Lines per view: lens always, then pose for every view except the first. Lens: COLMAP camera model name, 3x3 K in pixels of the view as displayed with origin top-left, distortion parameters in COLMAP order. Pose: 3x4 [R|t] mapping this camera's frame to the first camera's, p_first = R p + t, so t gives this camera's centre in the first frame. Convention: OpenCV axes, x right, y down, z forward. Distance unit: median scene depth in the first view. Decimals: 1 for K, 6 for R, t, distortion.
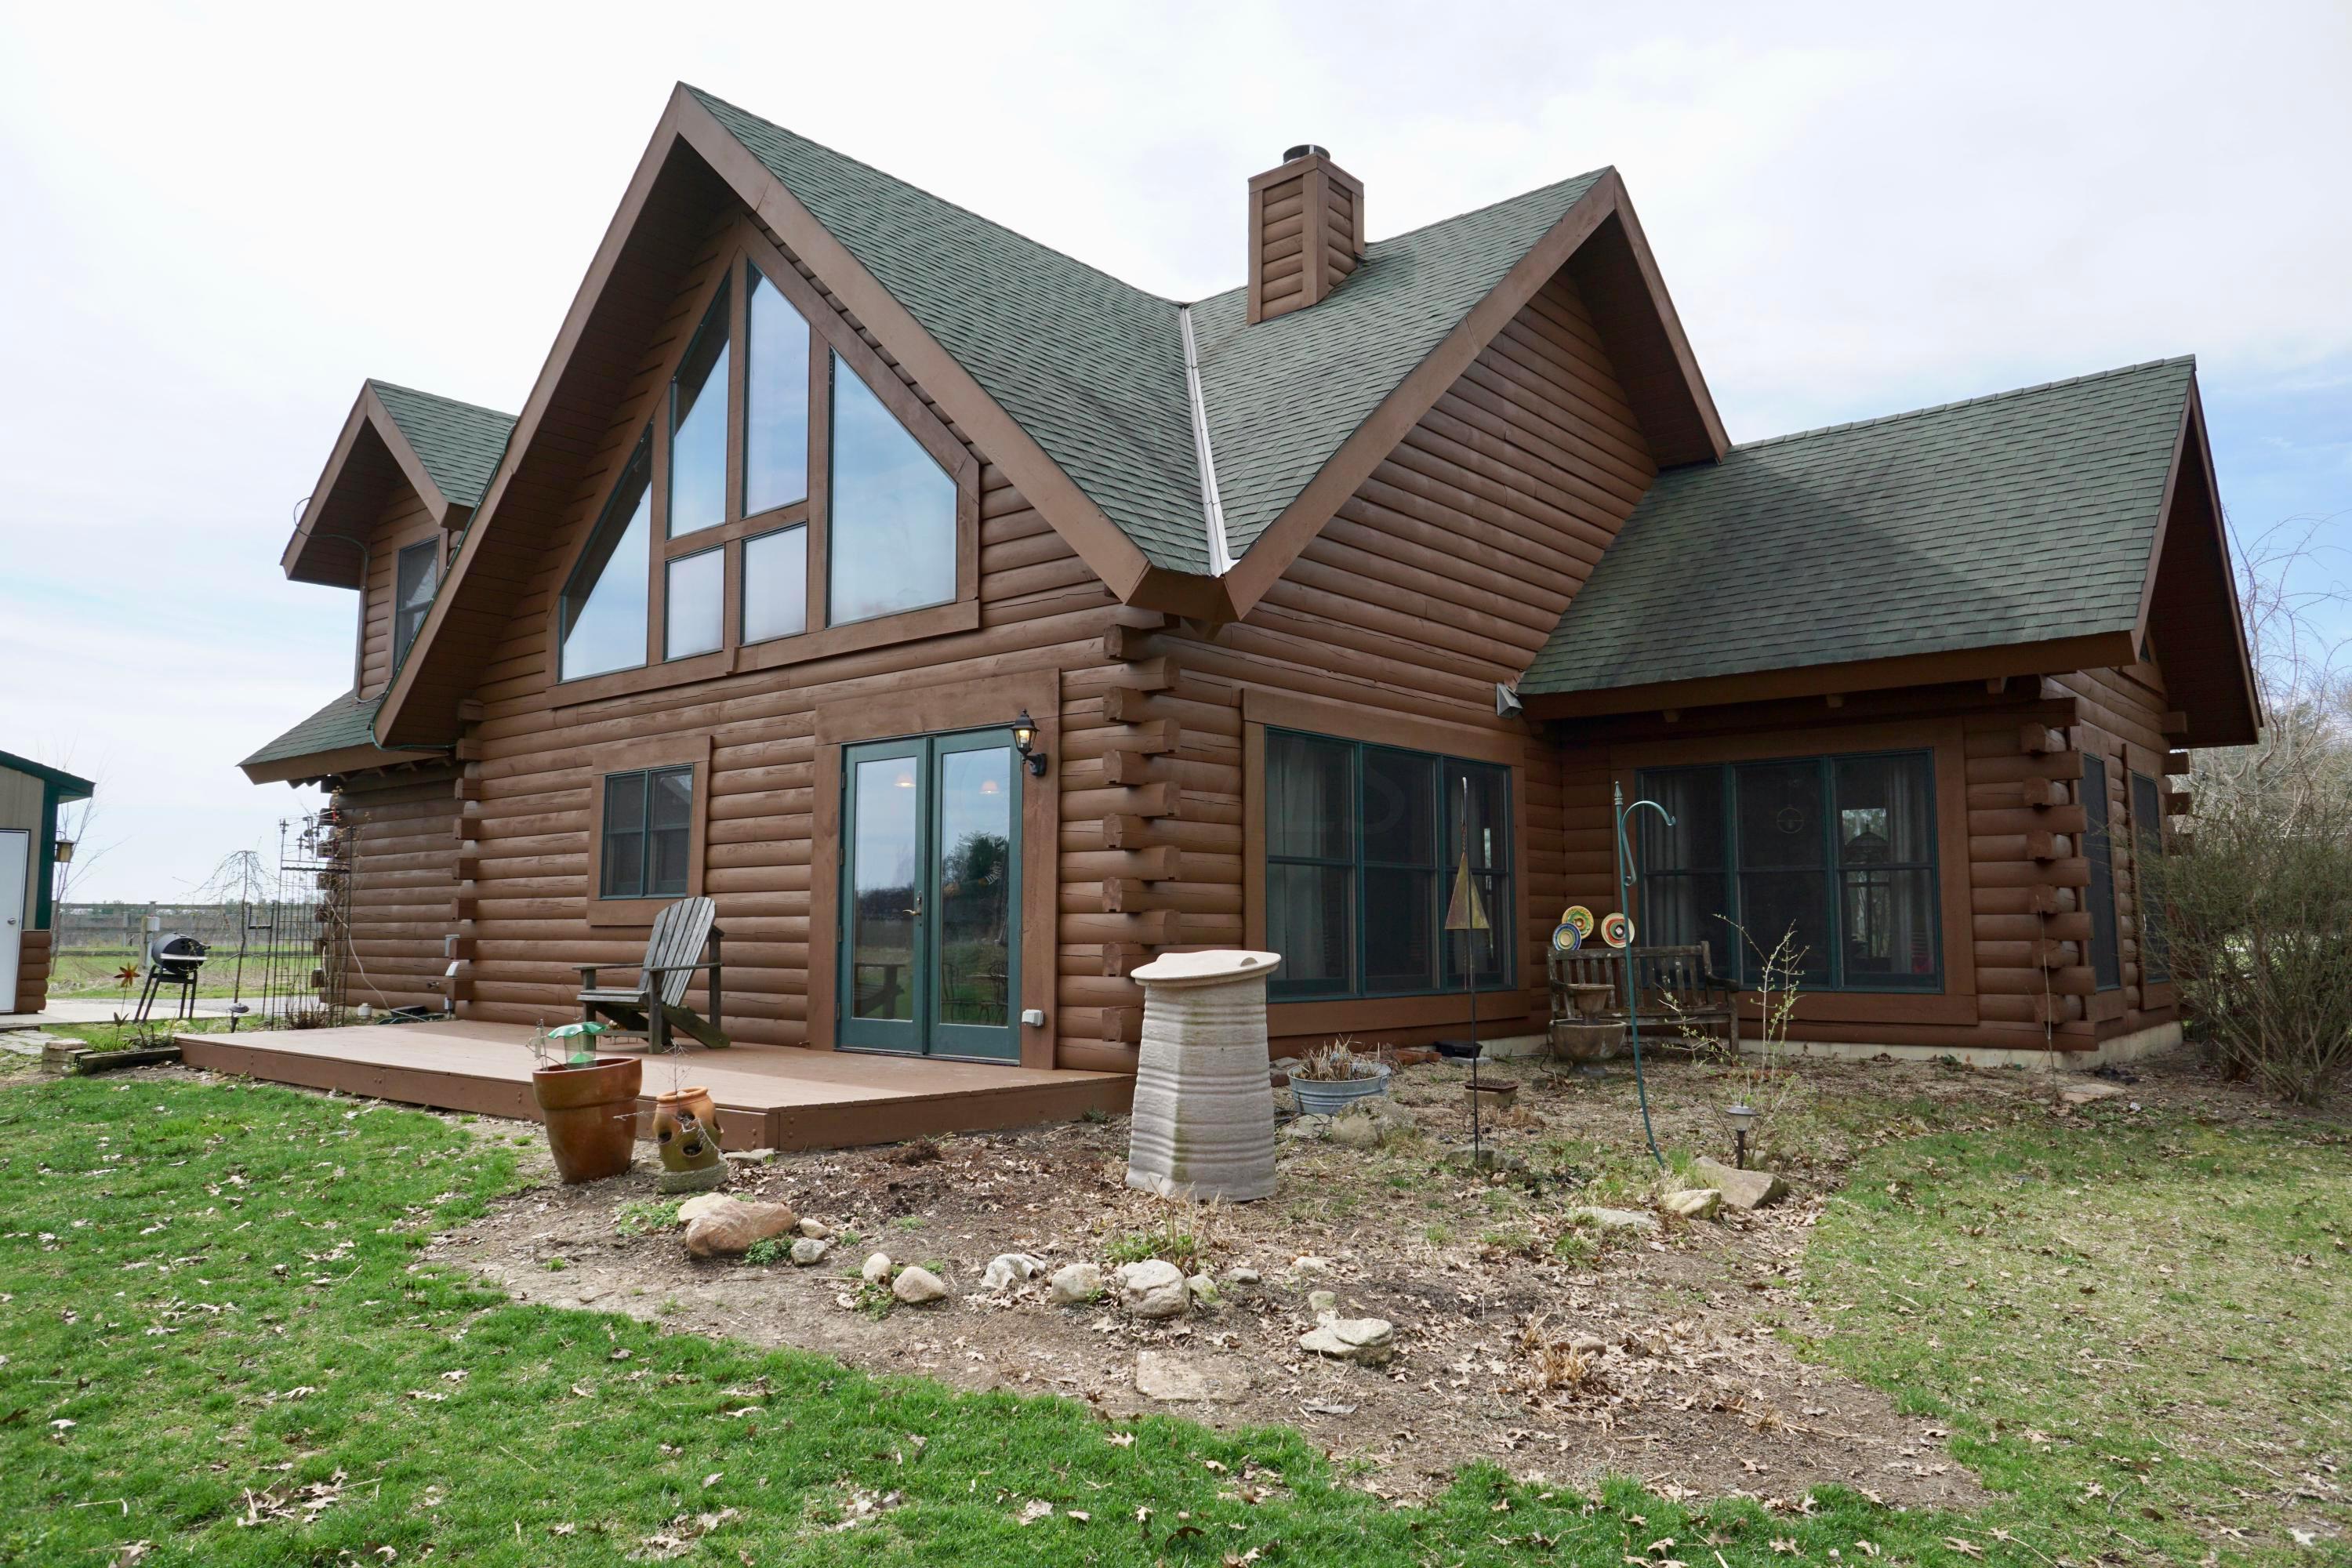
lens RADIAL K [[1591.5, 0, 1176.0], [0, 1591.5, 784.0], [0, 0, 1]] dist [-0.066157, 0.089619]
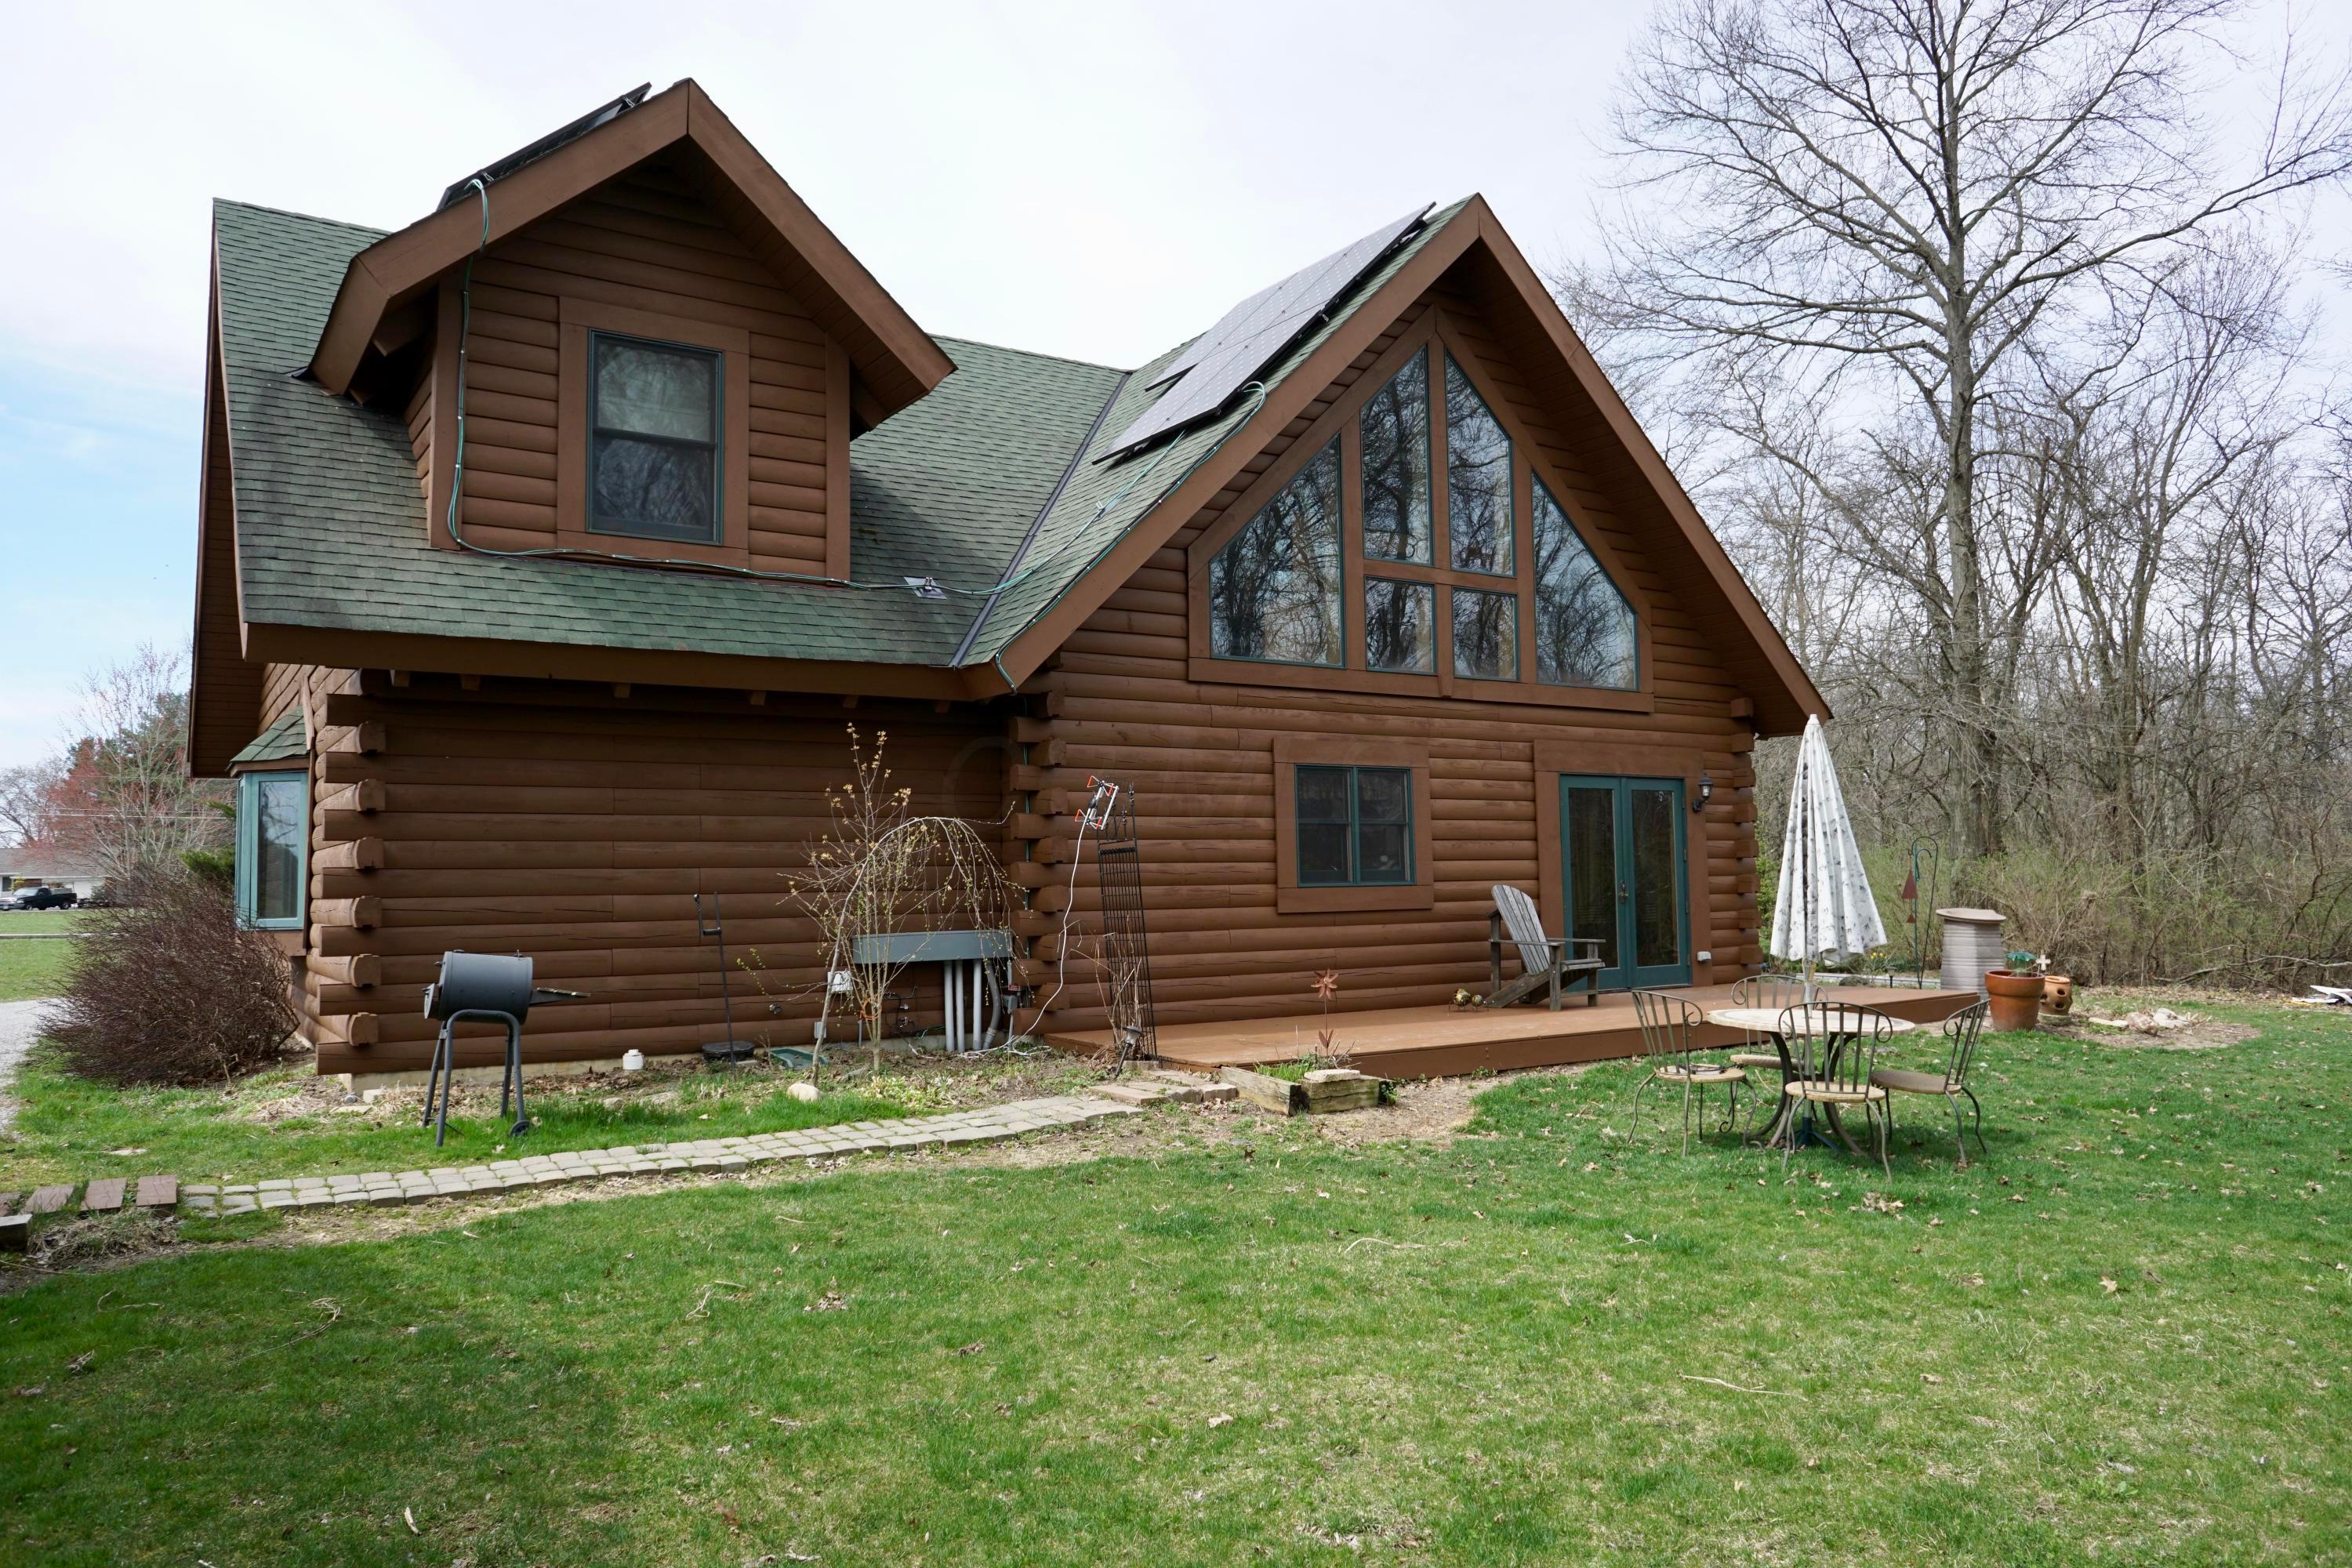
lens RADIAL K [[1591.5, 0, 1176.0], [0, 1591.5, 784.0], [0, 0, 1]] dist [-0.066157, 0.089619]
pose [[0.277227, 0.059428, 0.958965, -1.477314], [-0.072380, 0.996541, -0.040832, 0.058833], [-0.958074, -0.058090, 0.280569, 0.854243]]
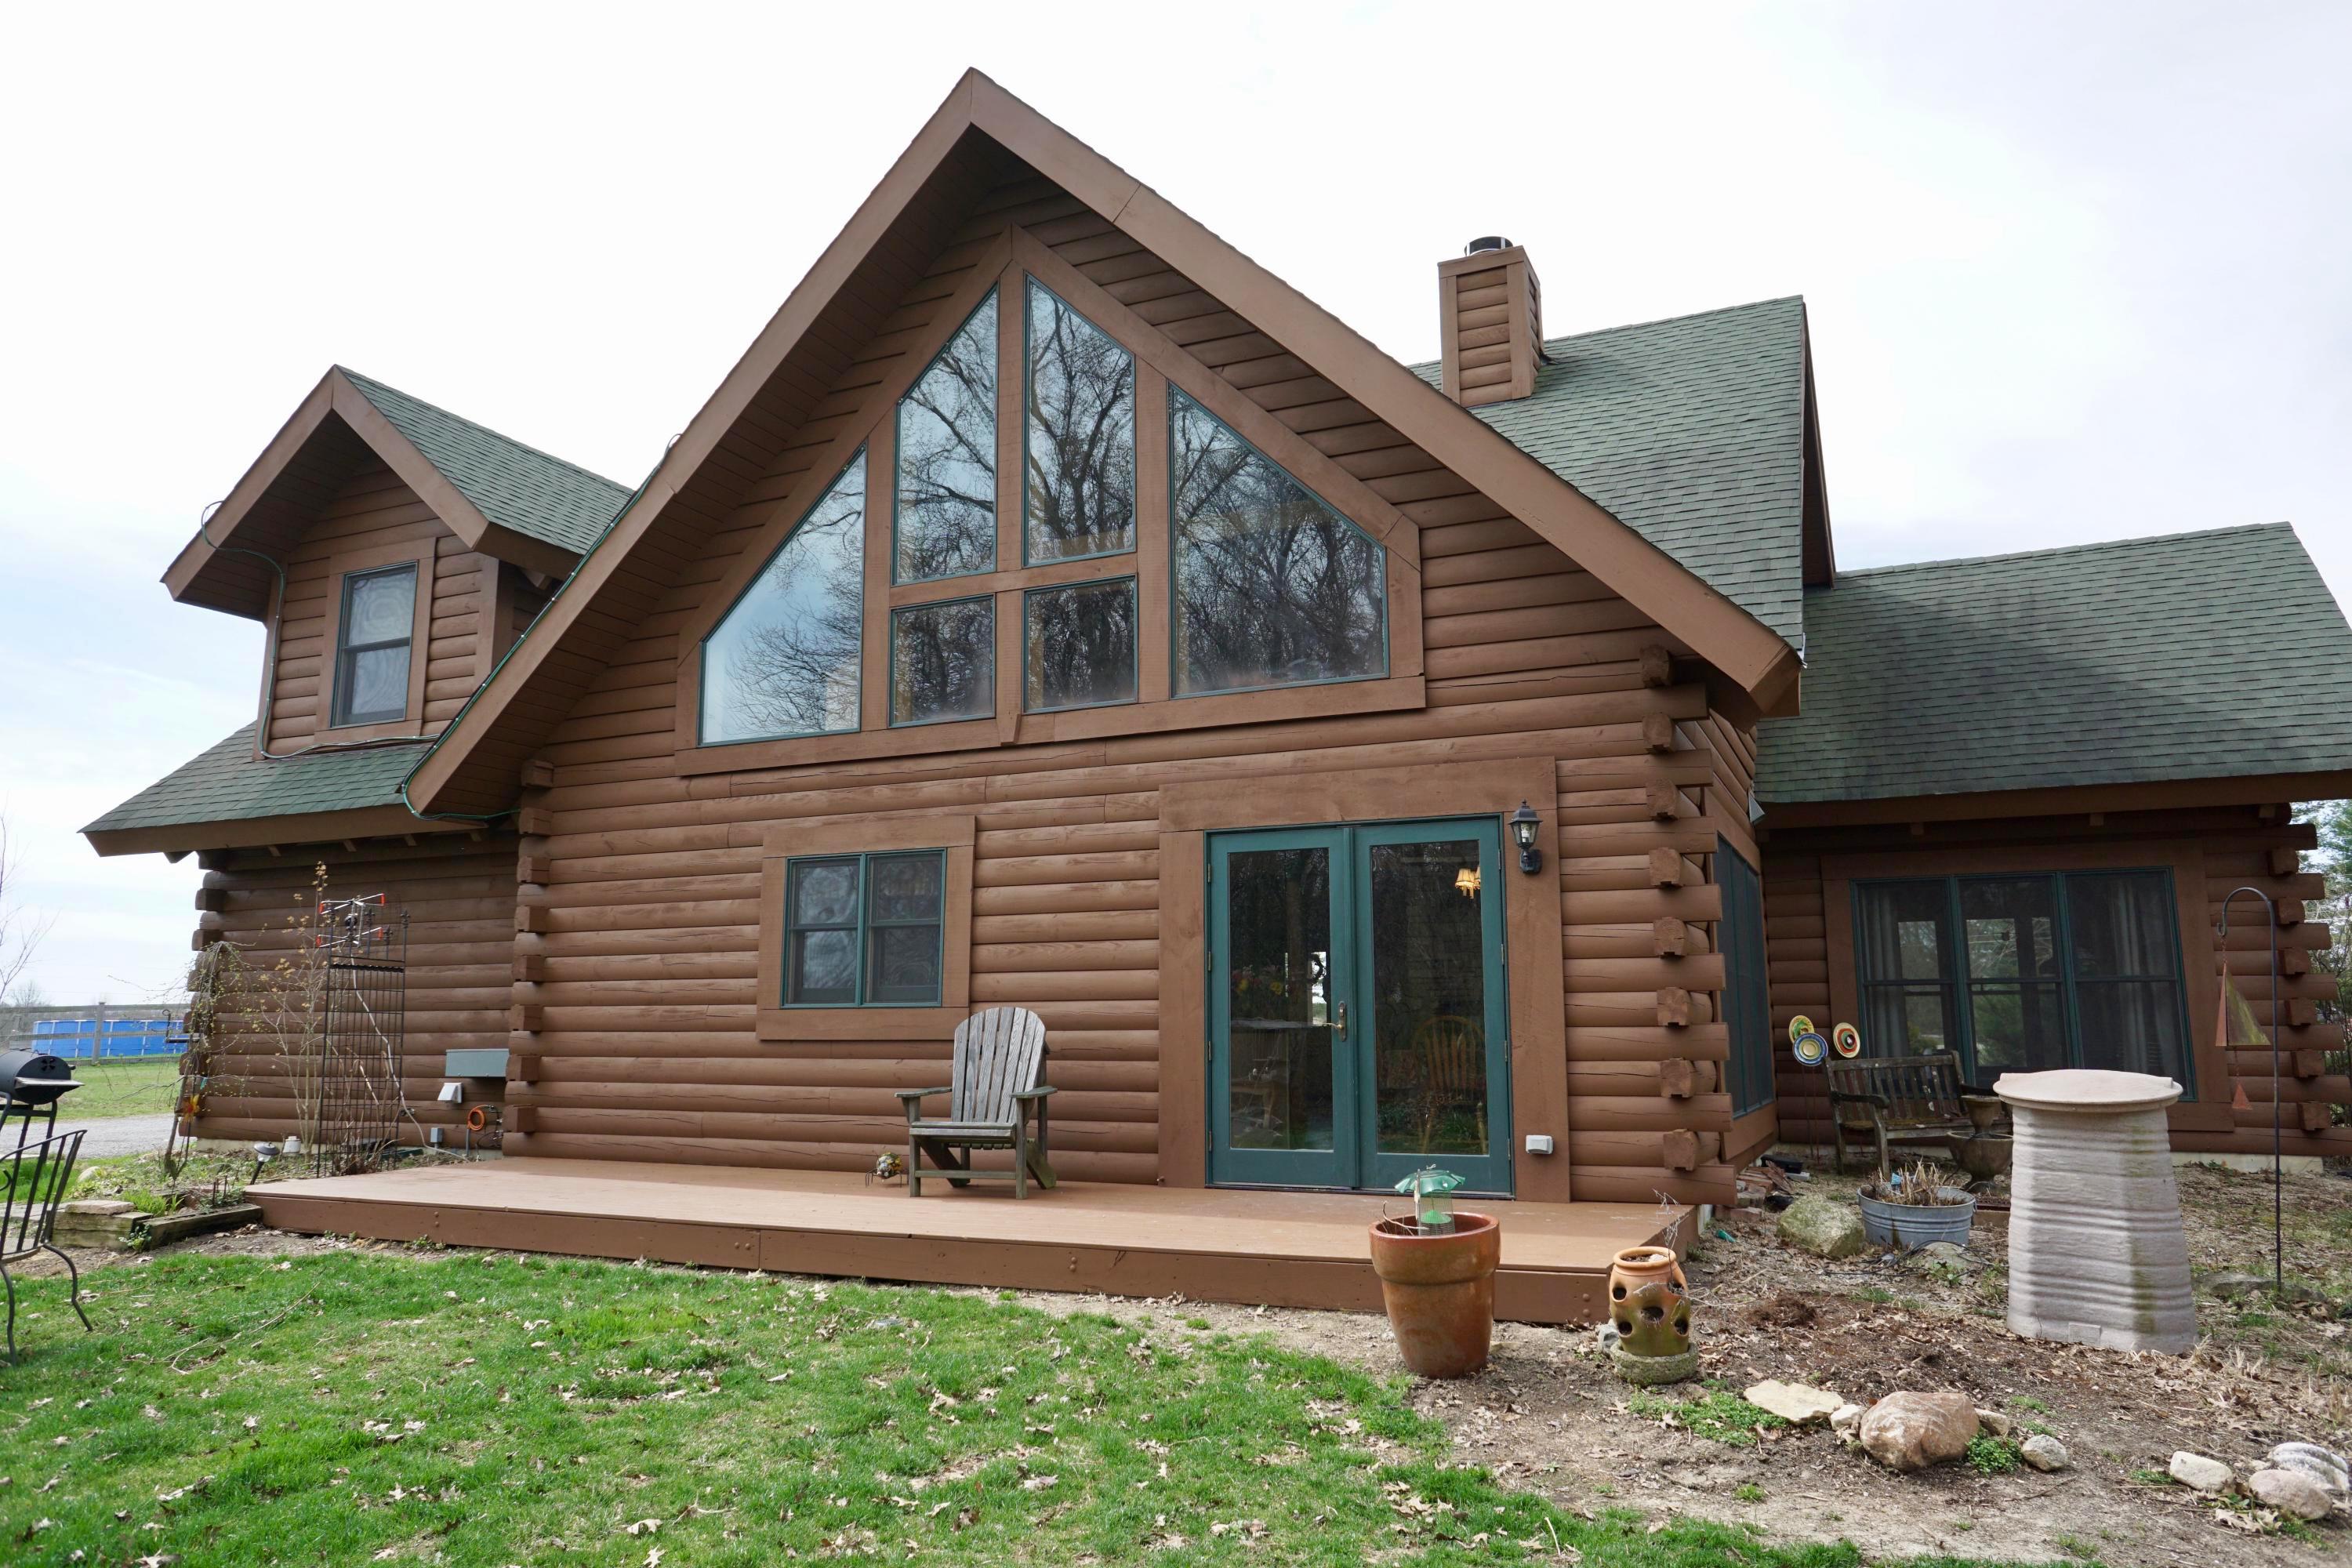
lens RADIAL K [[1591.5, 0, 1176.0], [0, 1591.5, 784.0], [0, 0, 1]] dist [-0.066157, 0.089619]
pose [[0.962722, 0.039901, 0.267533, -0.422625], [-0.022762, 0.997503, -0.066862, 0.007065], [-0.269533, 0.058280, 0.961226, 0.148880]]
